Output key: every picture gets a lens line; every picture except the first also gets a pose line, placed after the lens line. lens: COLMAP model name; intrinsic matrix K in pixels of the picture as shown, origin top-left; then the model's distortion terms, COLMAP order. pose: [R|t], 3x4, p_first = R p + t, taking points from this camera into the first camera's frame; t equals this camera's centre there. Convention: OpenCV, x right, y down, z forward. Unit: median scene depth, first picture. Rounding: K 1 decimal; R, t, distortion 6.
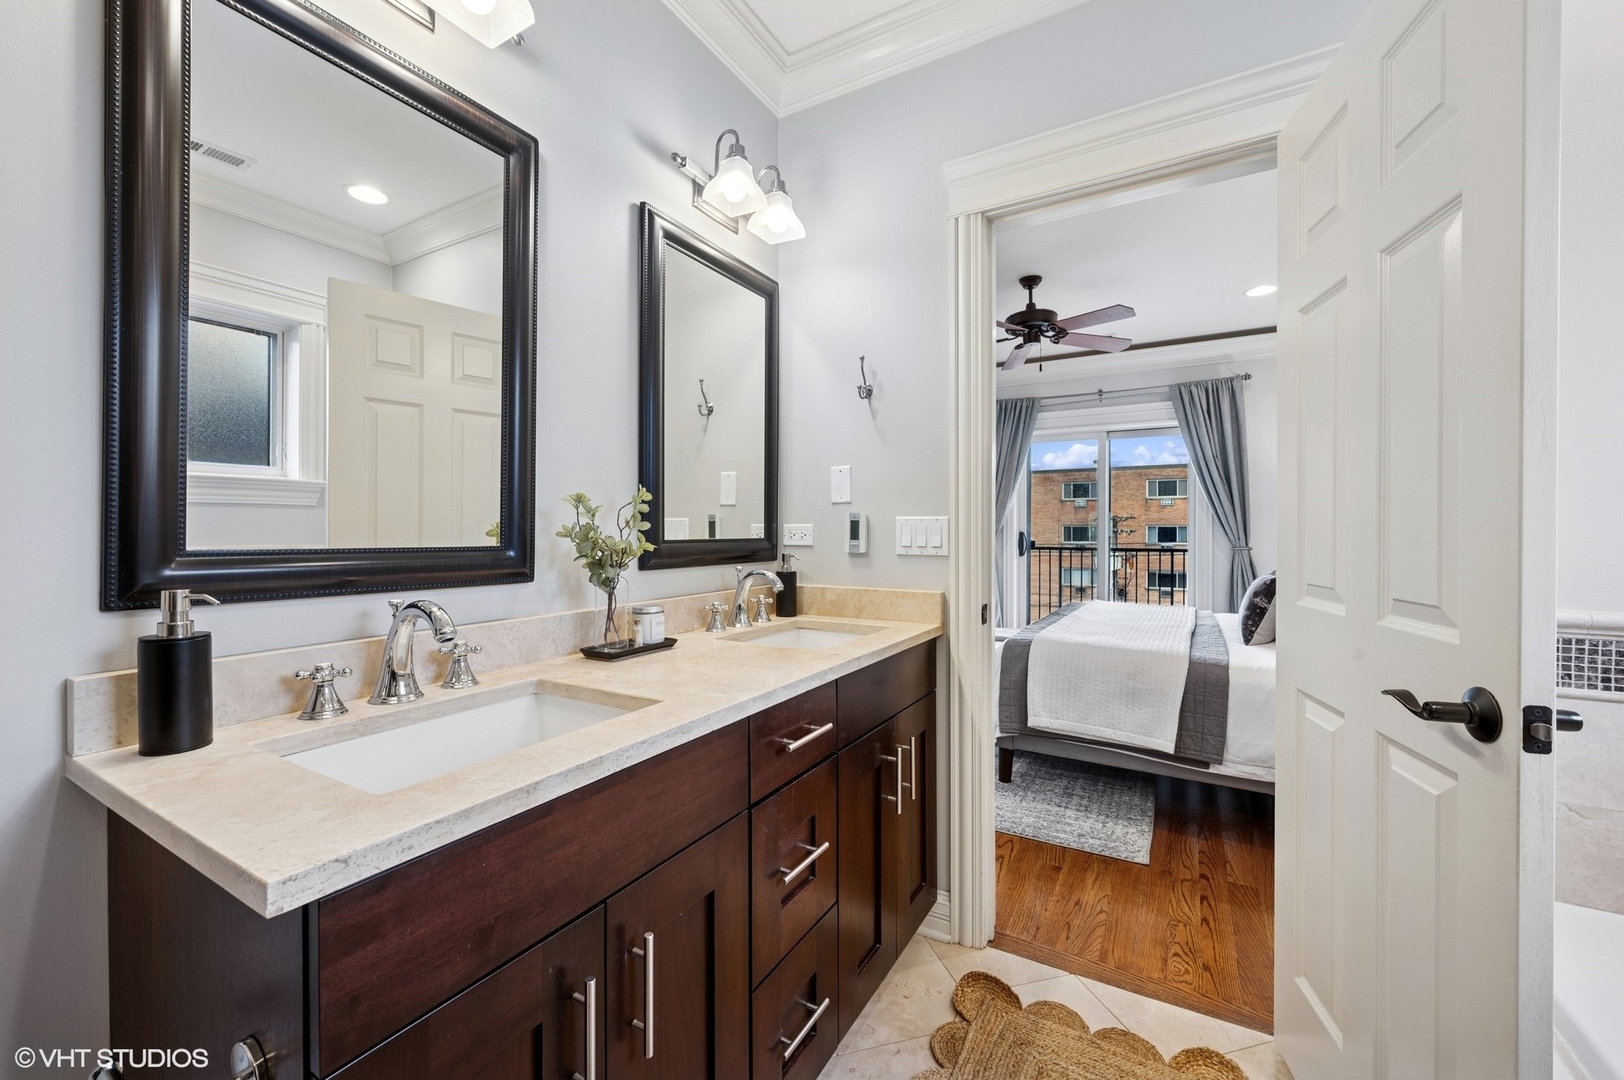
lens RADIAL K [[640.0, 0, 815.7], [0, 640.0, 542.5], [0, 0, 1]] dist [-0.001464, 0.000064]
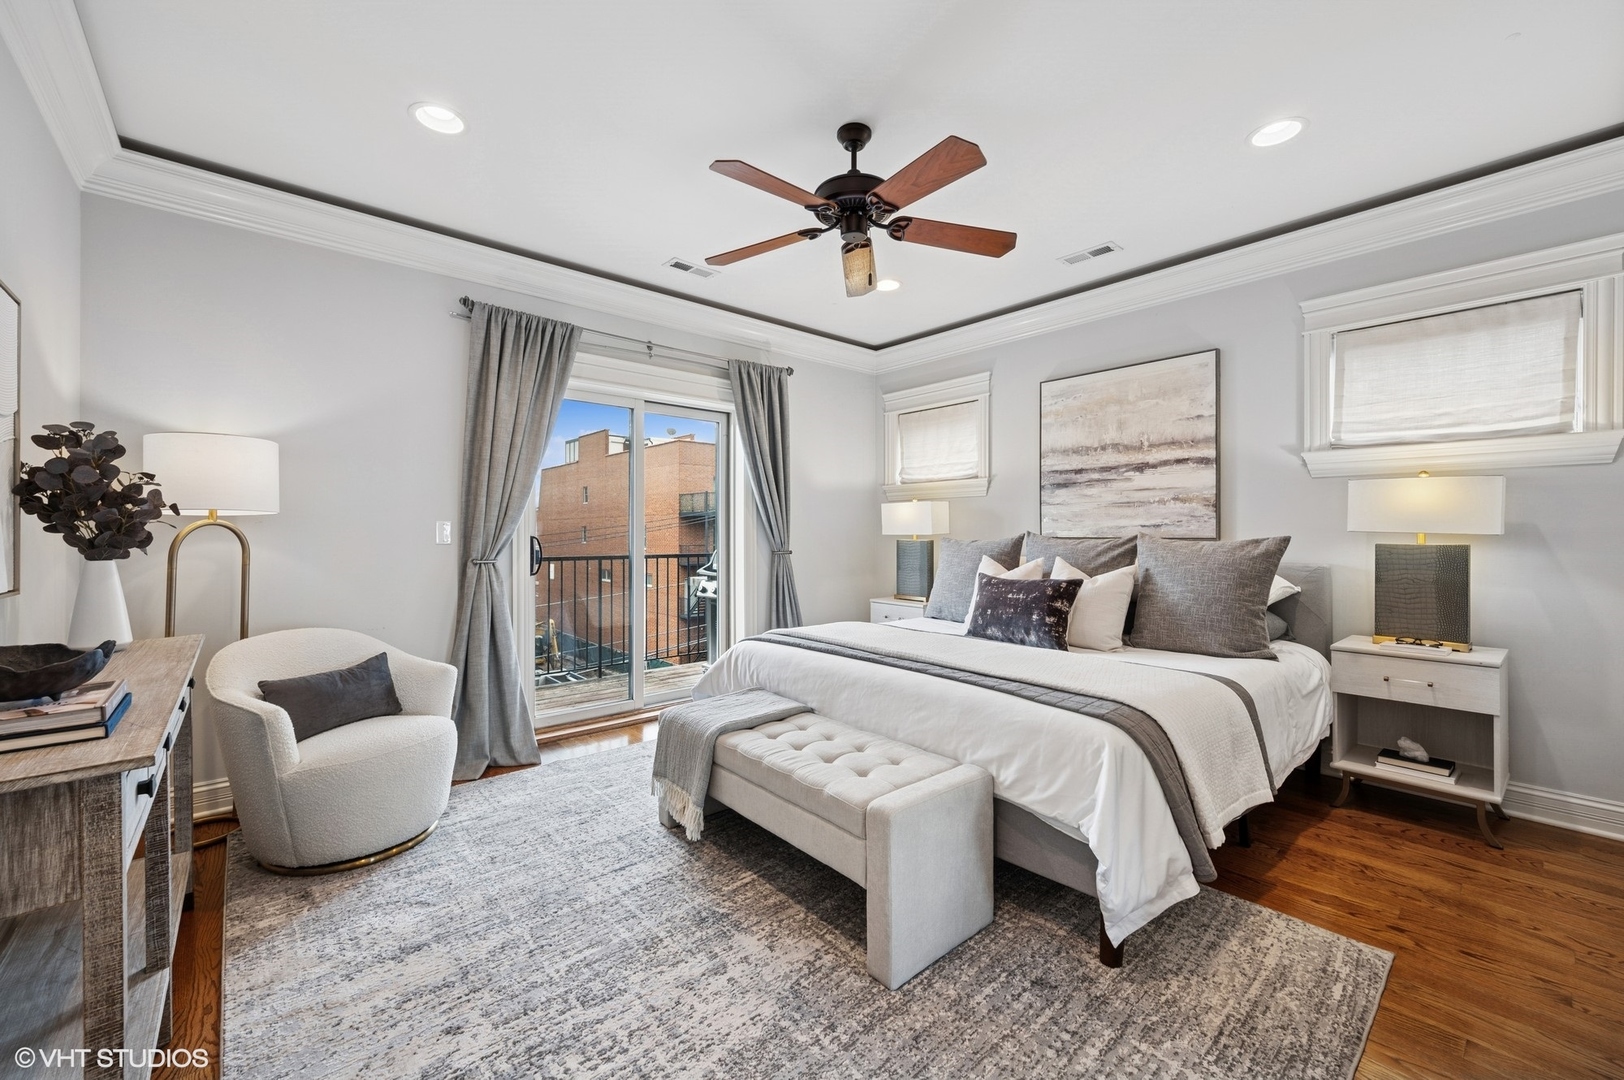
lens RADIAL K [[640.0, 0, 796.9], [0, 640.0, 539.0], [0, 0, 1]] dist [-0.001464, 0.000064]
pose [[0.330485, -0.010109, 0.943757, -0.217589], [0.021746, 0.999759, 0.003094, -0.012897], [-0.943561, 0.019501, 0.330625, 0.673140]]
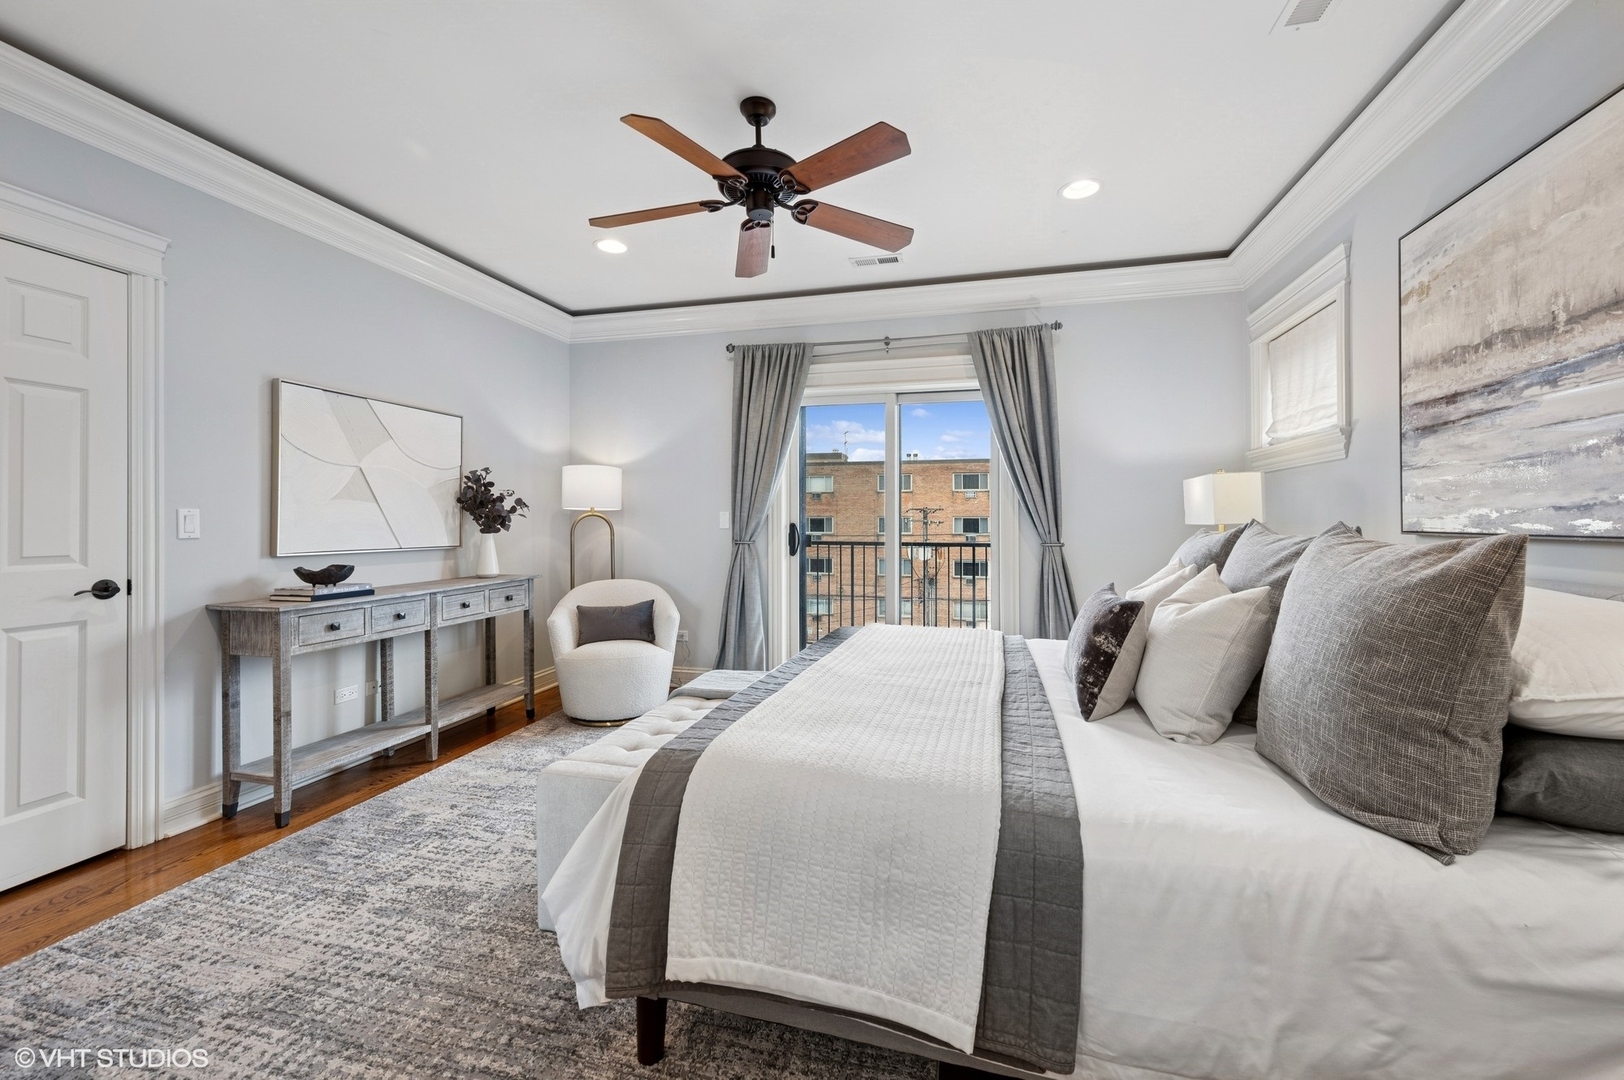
lens RADIAL K [[640.0, 0, 824.7], [0, 640.0, 527.7], [0, 0, 1]] dist [-0.001464, 0.000064]
pose [[0.962076, -0.002707, 0.272769, 0.183123], [0.005382, 0.999944, -0.009059, -0.005725], [-0.272729, 0.010184, 0.962037, 0.320873]]
